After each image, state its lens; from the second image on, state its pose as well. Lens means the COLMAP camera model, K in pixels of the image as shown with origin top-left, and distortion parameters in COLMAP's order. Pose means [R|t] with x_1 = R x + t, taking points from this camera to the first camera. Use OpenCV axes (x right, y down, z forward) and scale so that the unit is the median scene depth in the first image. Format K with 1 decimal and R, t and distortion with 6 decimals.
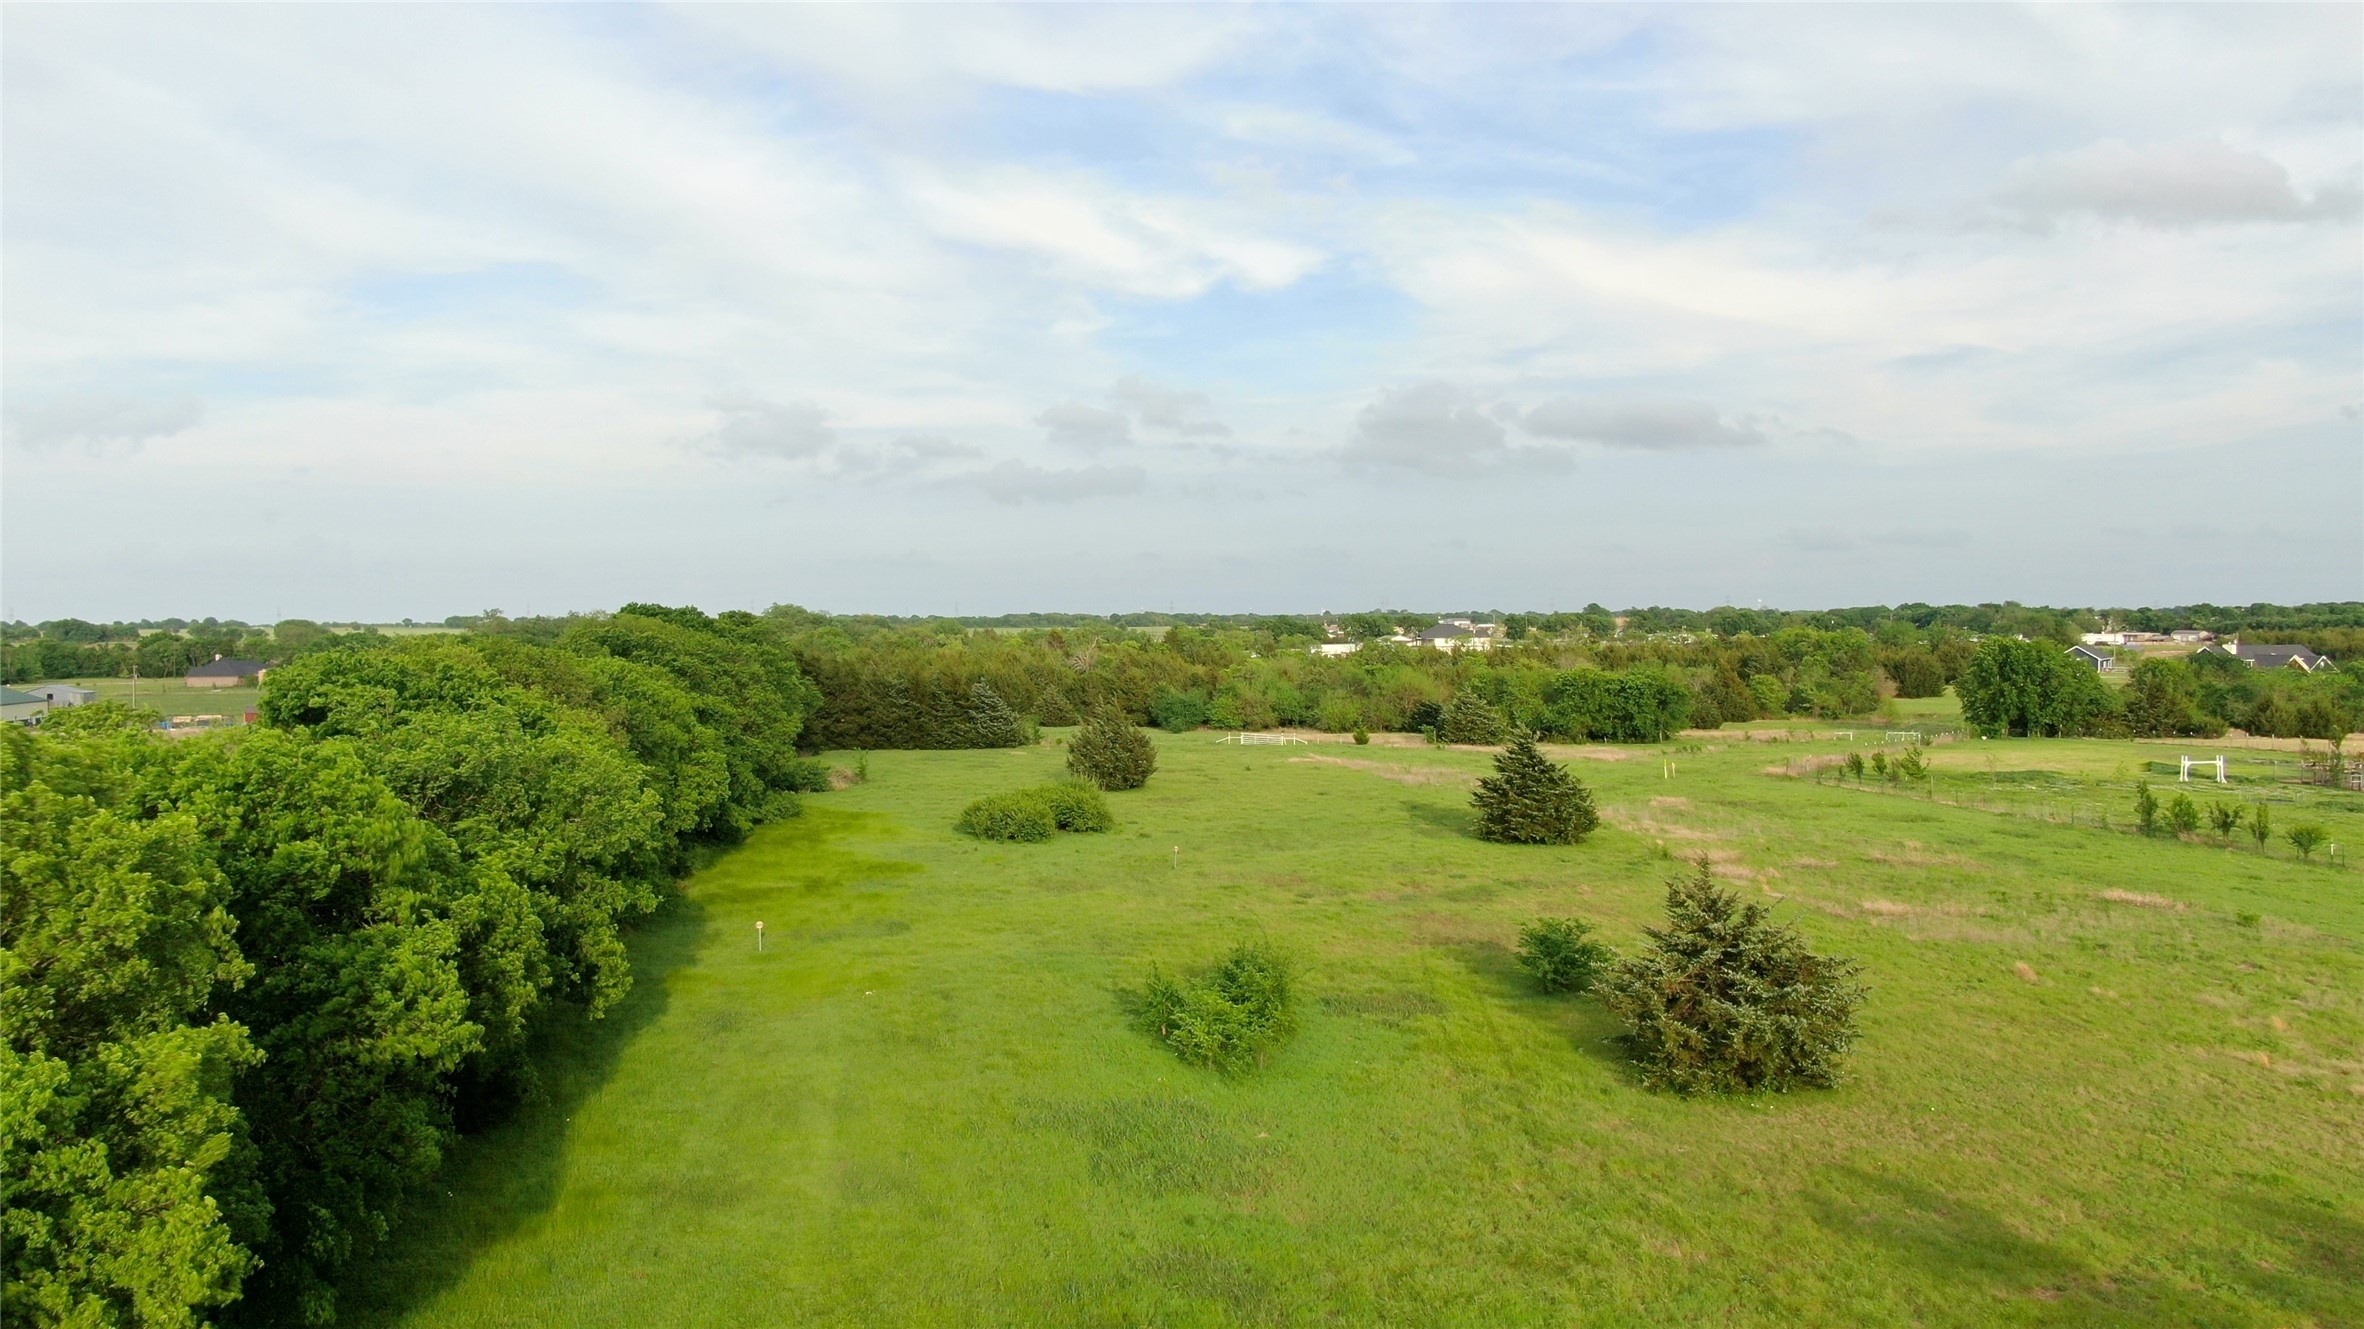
lens RADIAL K [[1699.0, 0, 1185.4], [0, 1699.0, 662.9], [0, 0, 1]] dist [-0.024119, 0.010502]
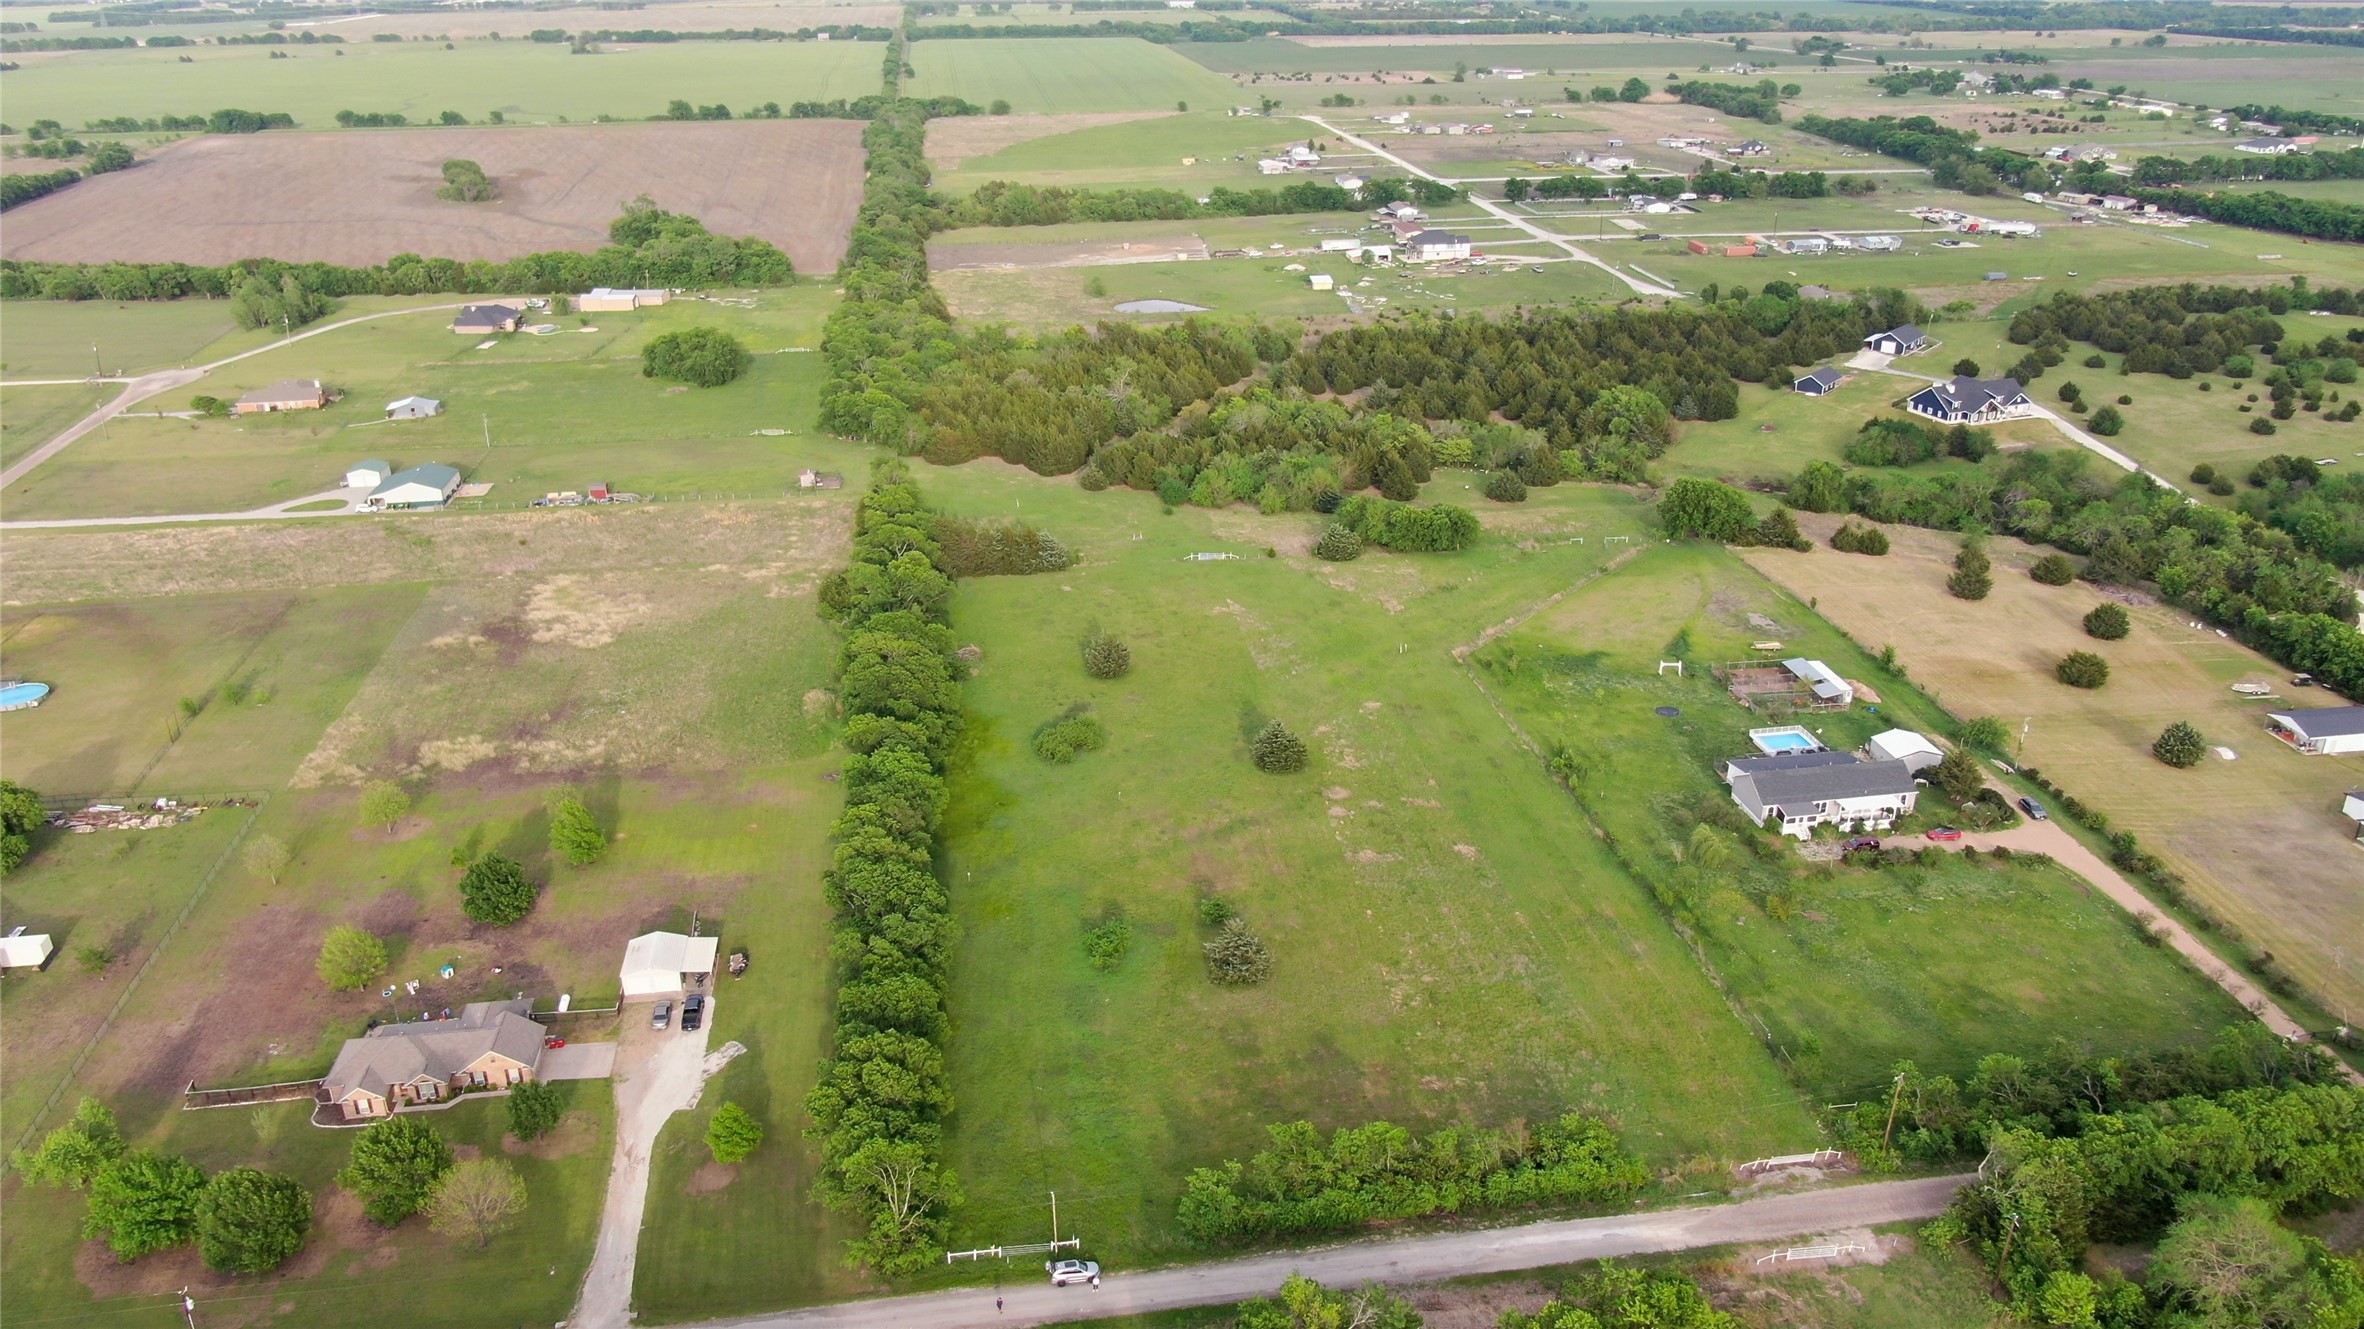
lens RADIAL K [[1699.0, 0, 1188.4], [0, 1699.0, 658.7], [0, 0, 1]] dist [-0.024119, 0.010502]
pose [[0.998863, 0.021971, -0.042302, 0.099800], [-0.004604, 0.927760, 0.373149, -0.509809], [0.047444, -0.372530, 0.926807, -0.628068]]
